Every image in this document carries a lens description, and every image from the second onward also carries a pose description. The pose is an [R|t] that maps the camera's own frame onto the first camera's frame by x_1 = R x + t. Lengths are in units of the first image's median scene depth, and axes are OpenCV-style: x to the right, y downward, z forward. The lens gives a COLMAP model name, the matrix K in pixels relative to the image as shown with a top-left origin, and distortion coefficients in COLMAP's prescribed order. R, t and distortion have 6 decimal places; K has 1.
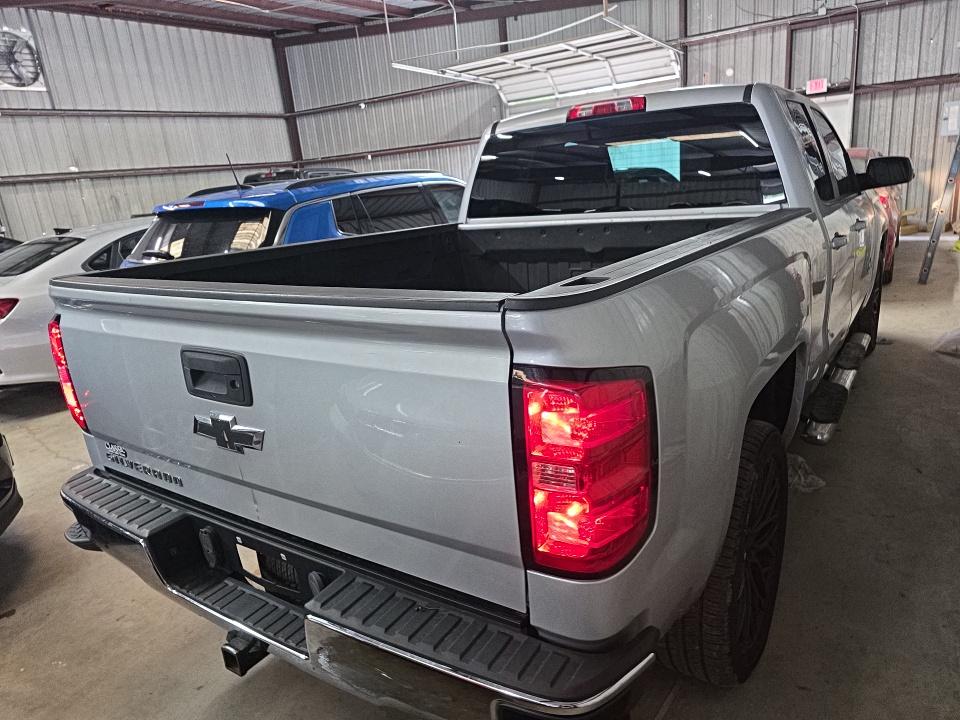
lens RADIAL K [[638.6, 0, 484.0], [0, 638.6, 374.2], [0, 0, 1]] dist [0.030323, -0.035632]
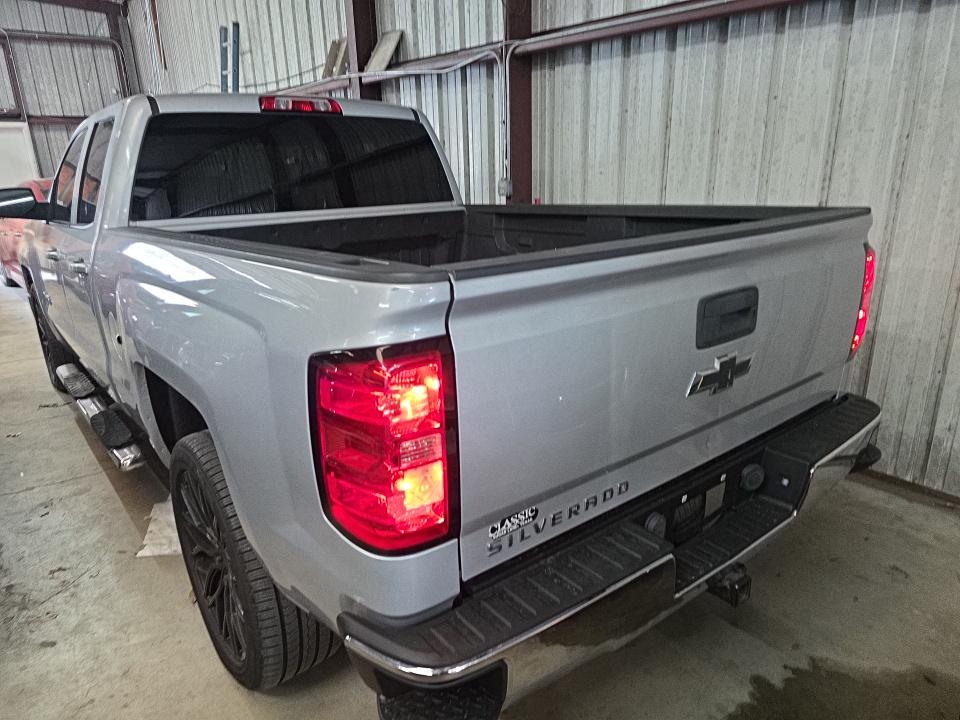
lens RADIAL K [[638.6, 0, 484.0], [0, 638.6, 374.2], [0, 0, 1]] dist [0.030323, -0.035632]
pose [[0.275102, -0.219134, 0.936109, -0.214297], [0.280324, 0.949653, 0.139923, -0.023211], [-0.919640, 0.223921, 0.322680, 0.148225]]
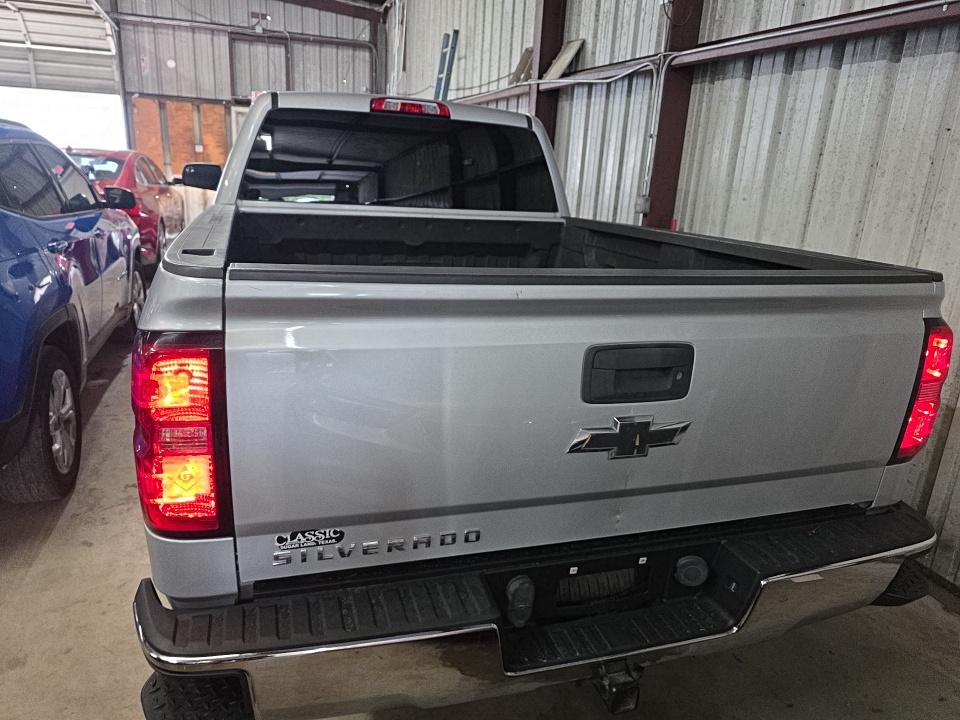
lens RADIAL K [[653.4, 0, 480.0], [0, 653.4, 360.0], [0, 0, 1]] dist [0.004509, -0.022922]
pose [[0.595840, -0.106822, 0.795967, -0.178131], [0.127163, 0.991160, 0.037828, -0.010725], [-0.792972, 0.078678, 0.604156, 0.088990]]
